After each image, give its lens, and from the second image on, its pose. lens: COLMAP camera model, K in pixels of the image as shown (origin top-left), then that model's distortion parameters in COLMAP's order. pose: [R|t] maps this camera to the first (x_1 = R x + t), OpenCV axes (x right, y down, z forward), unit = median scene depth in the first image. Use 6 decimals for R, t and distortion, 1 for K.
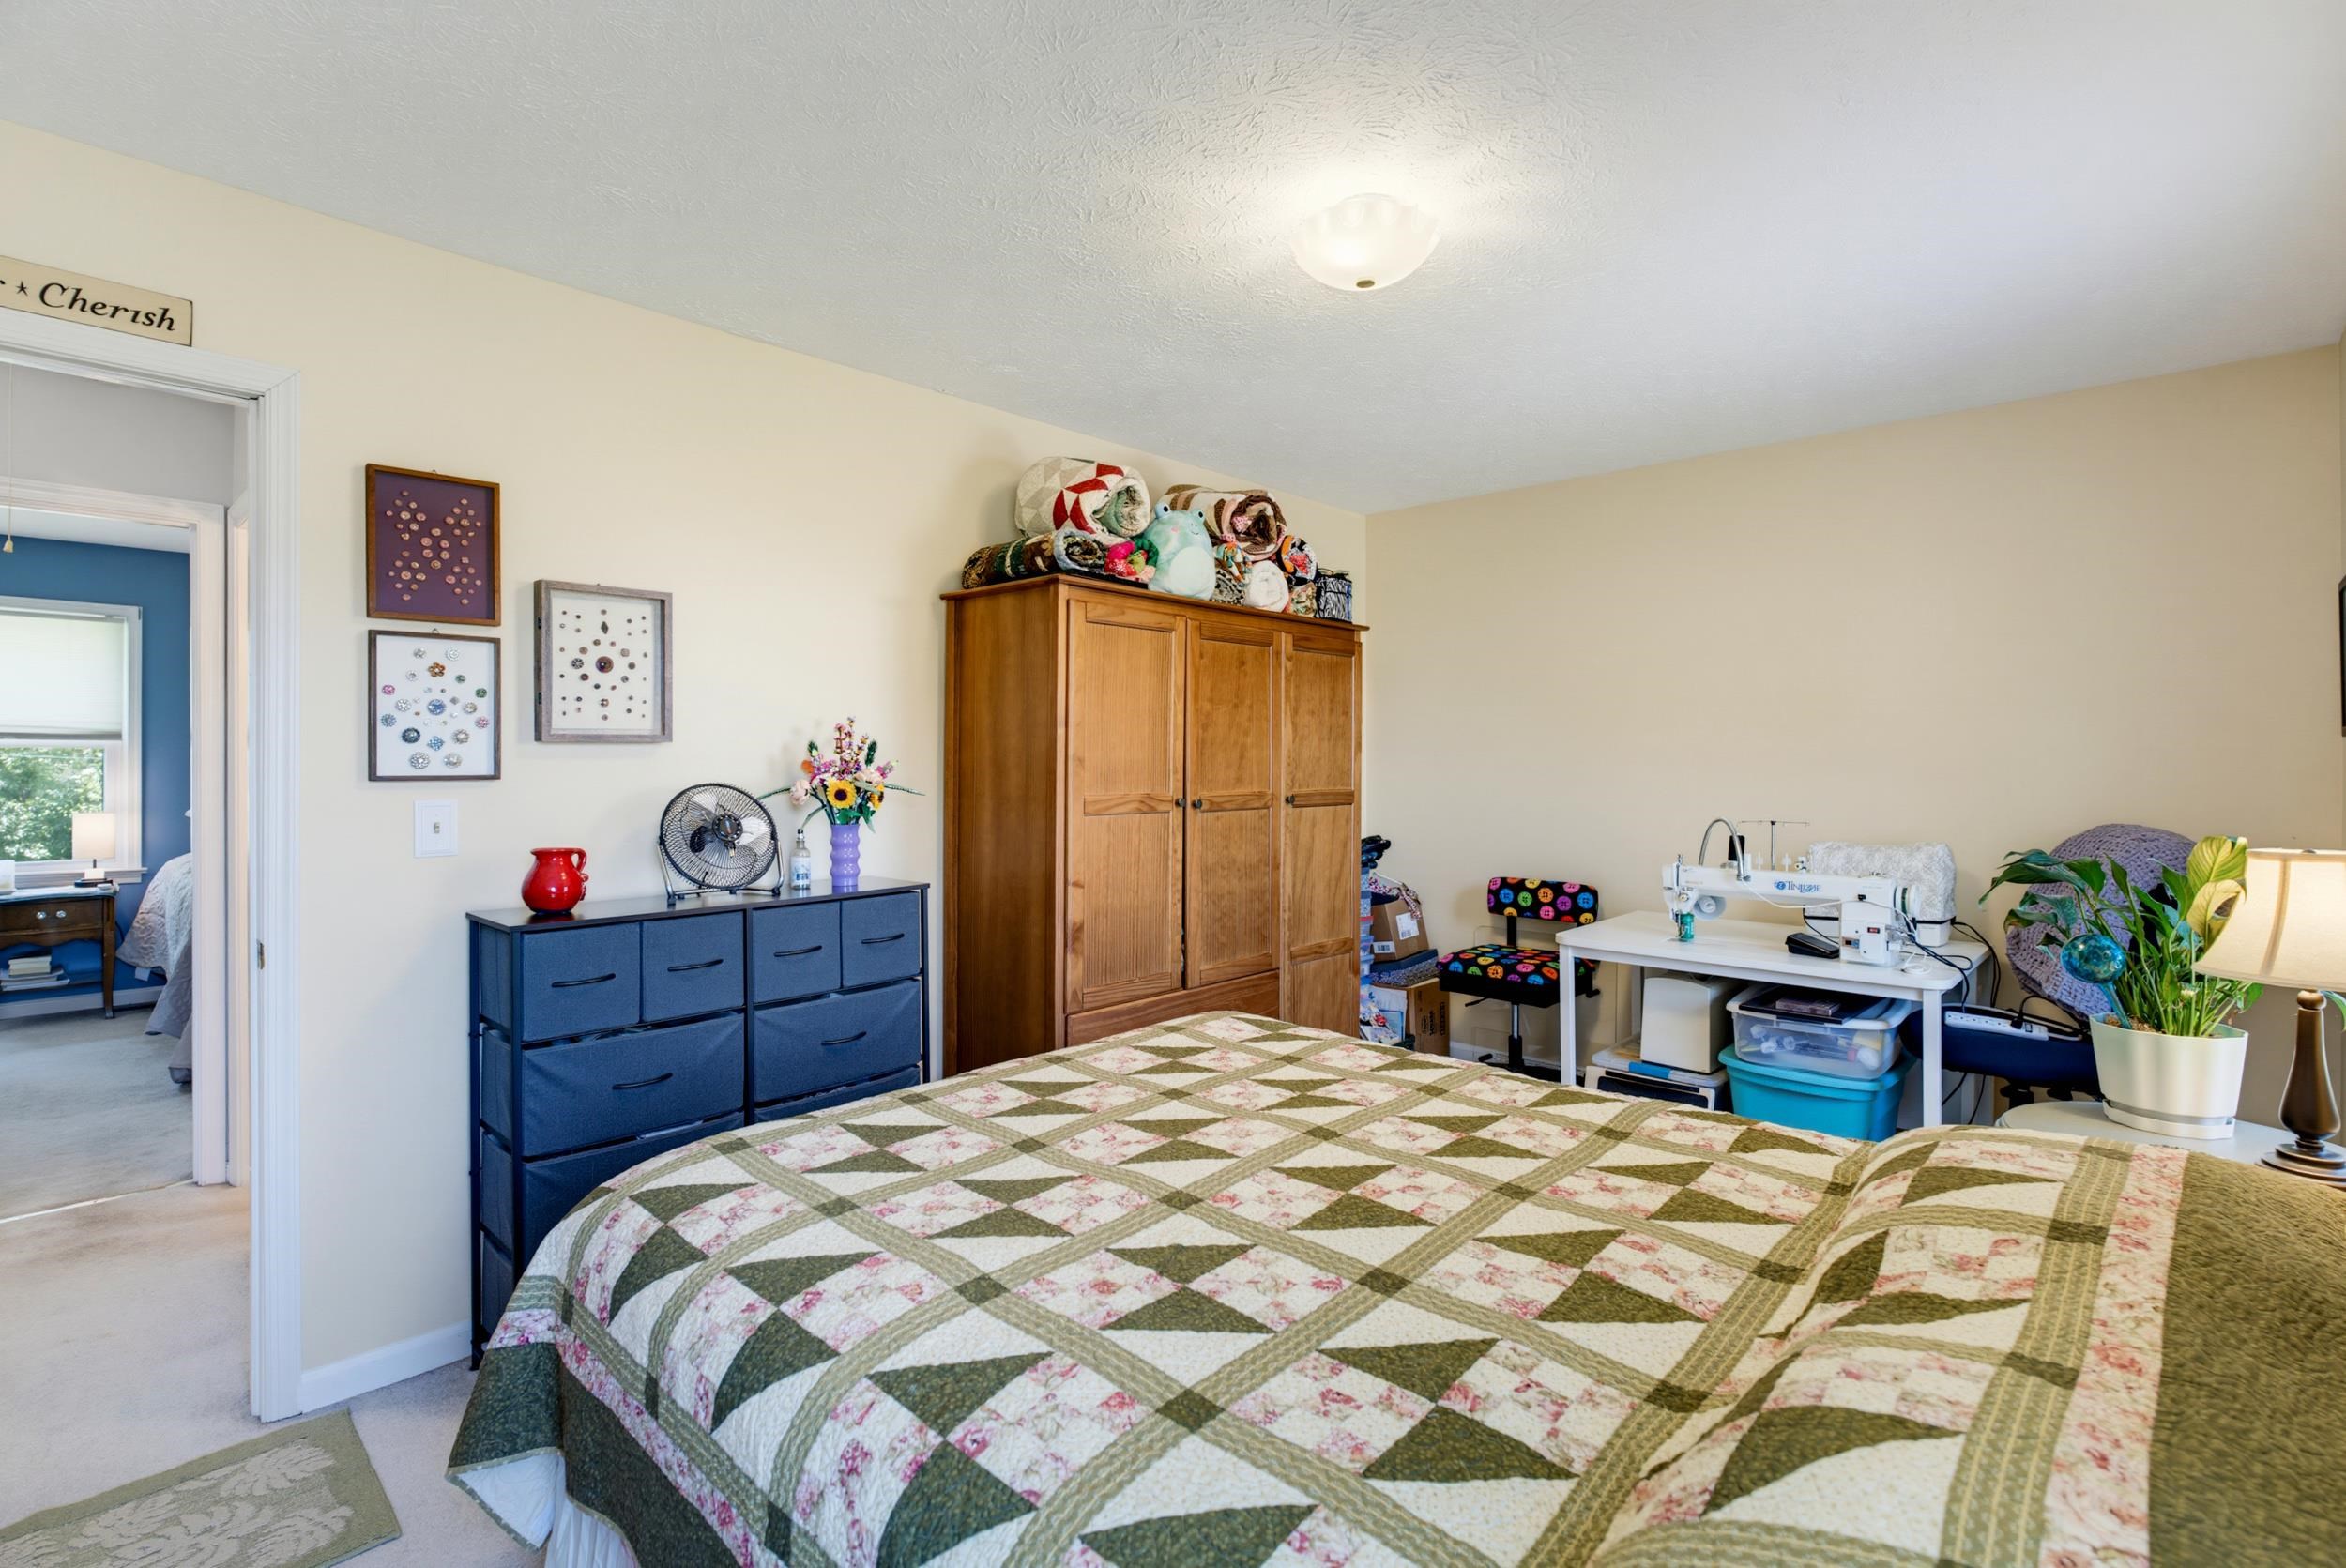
lens RADIAL K [[1069.4, 0, 1162.7], [0, 1069.4, 750.4], [0, 0, 1]] dist [-0.011674, 0.002212]
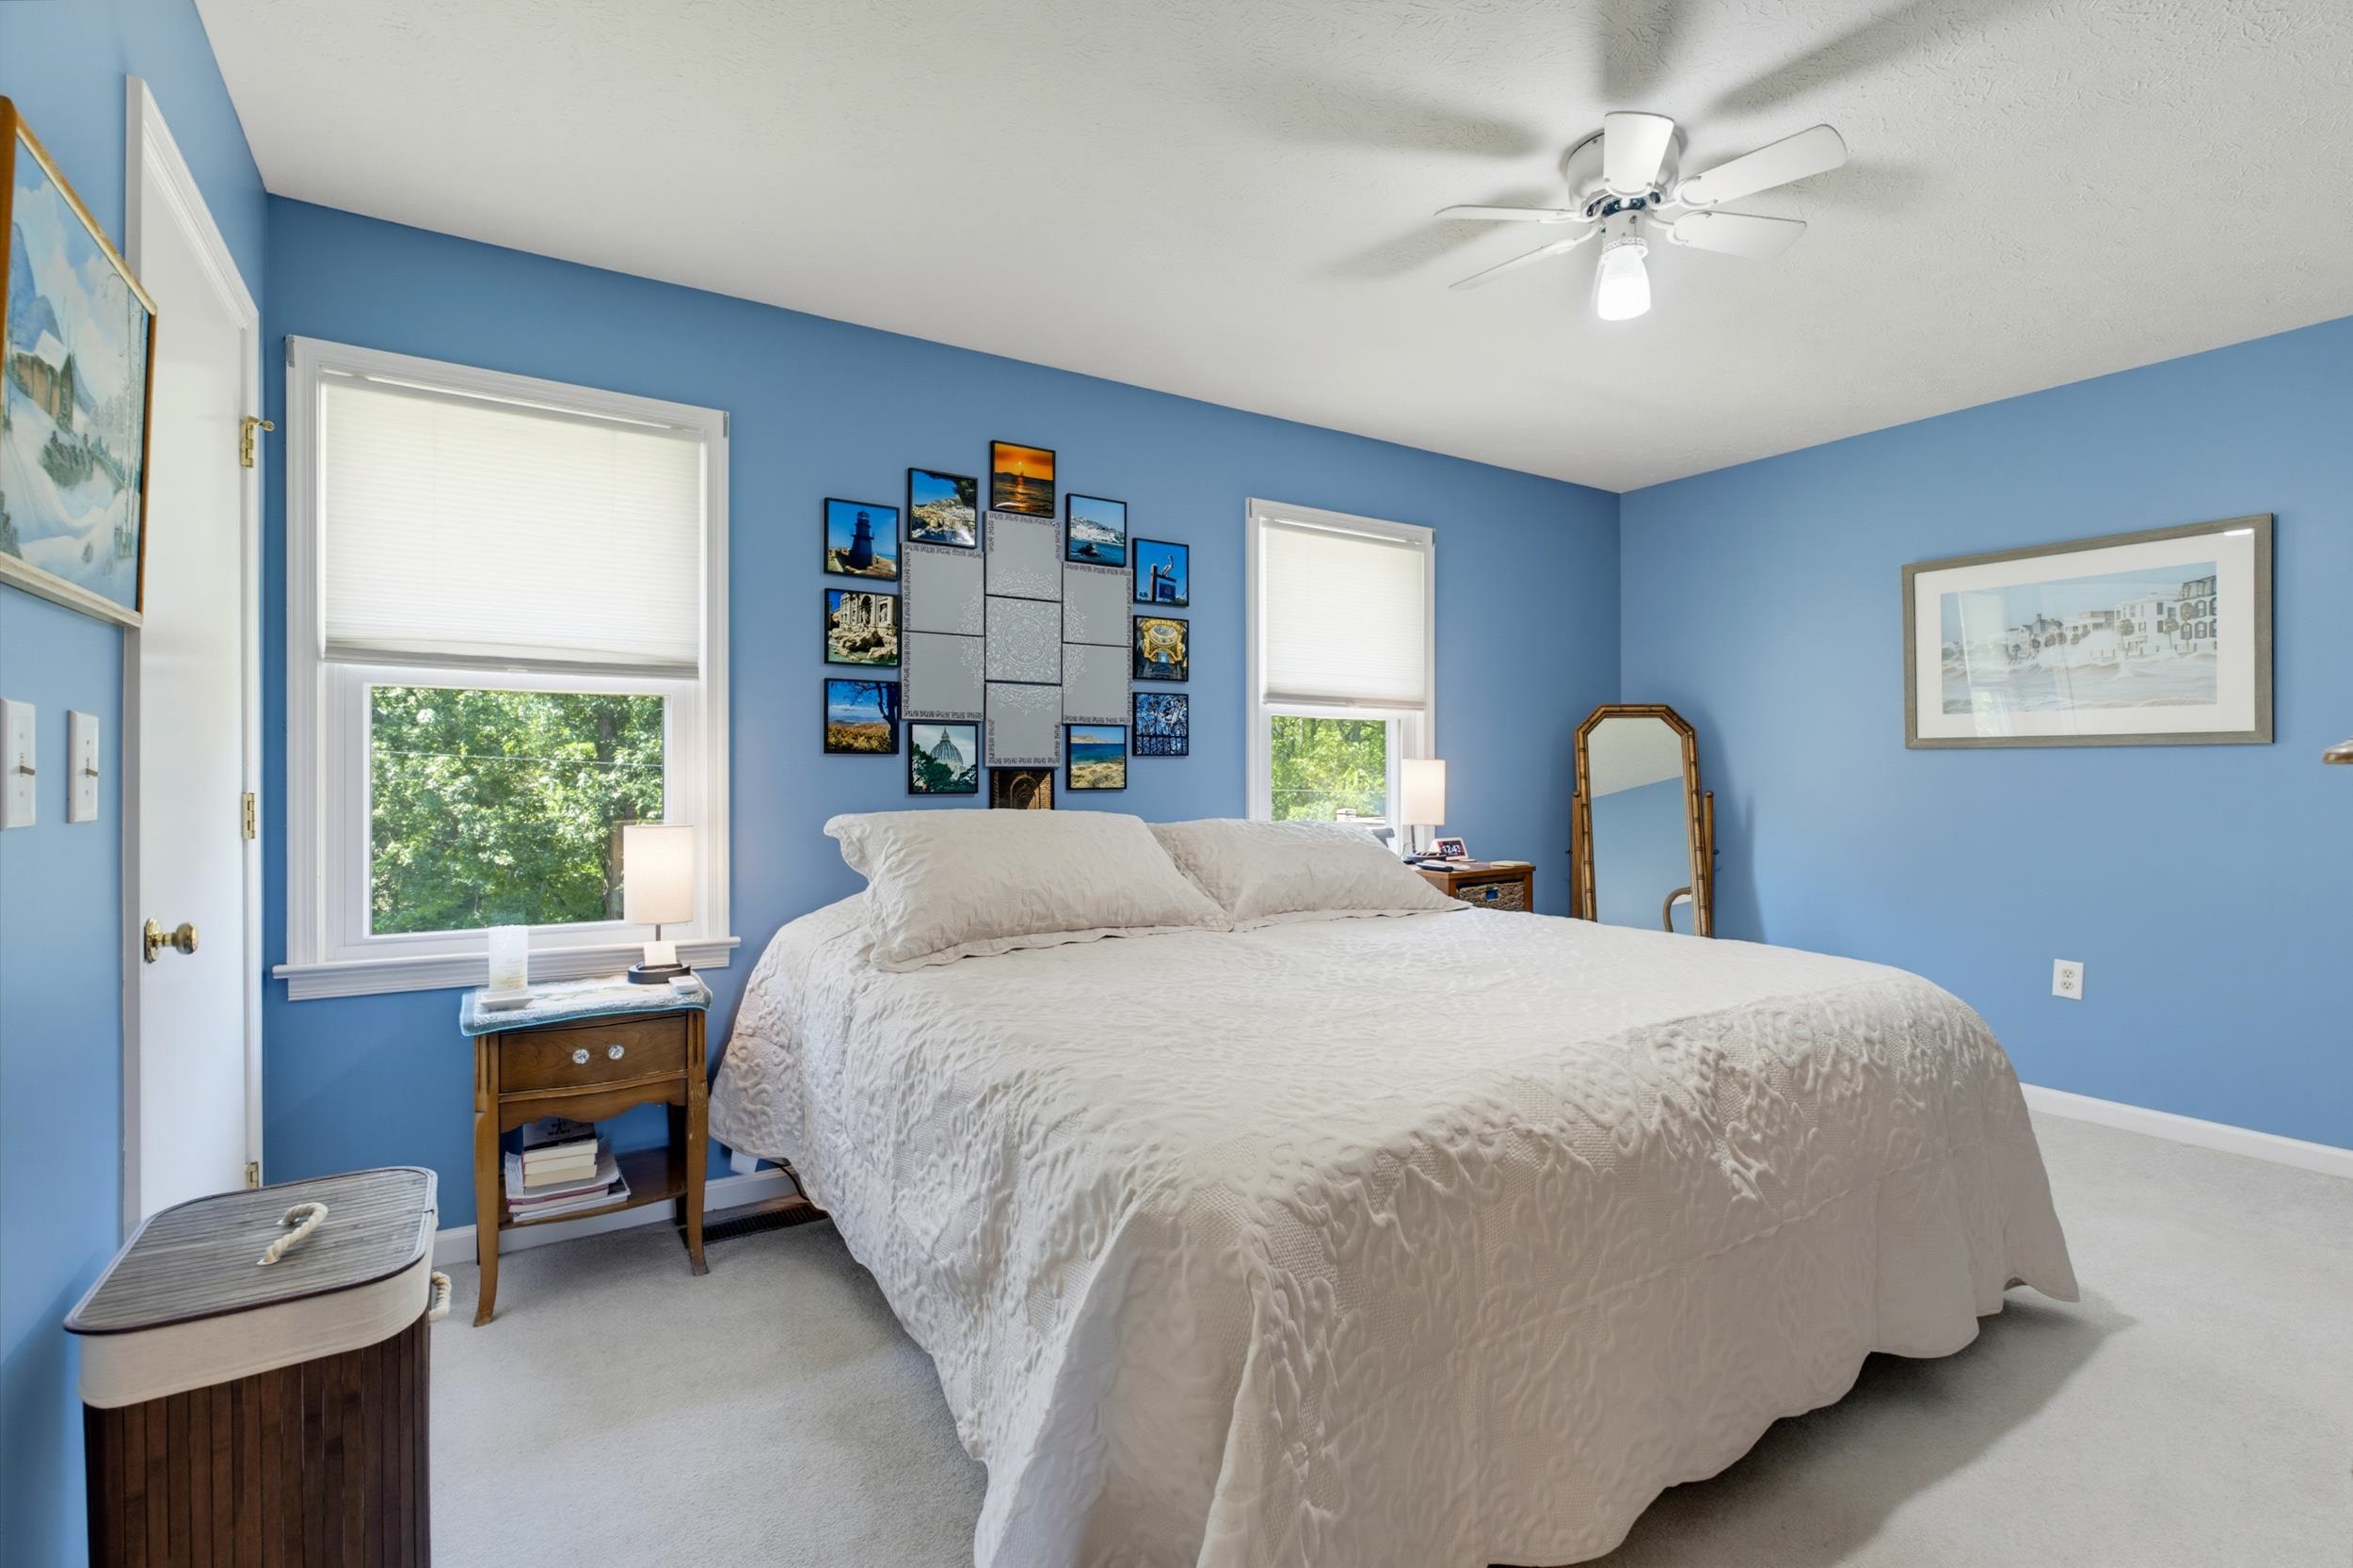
lens RADIAL K [[1072.6, 0, 1182.7], [0, 1072.6, 773.0], [0, 0, 1]] dist [-0.011674, 0.002212]
pose [[0.970441, -0.001704, -0.241331, -0.654316], [0.003658, 0.999964, 0.007648, 0.031372], [0.241309, -0.008305, 0.970413, 0.580470]]
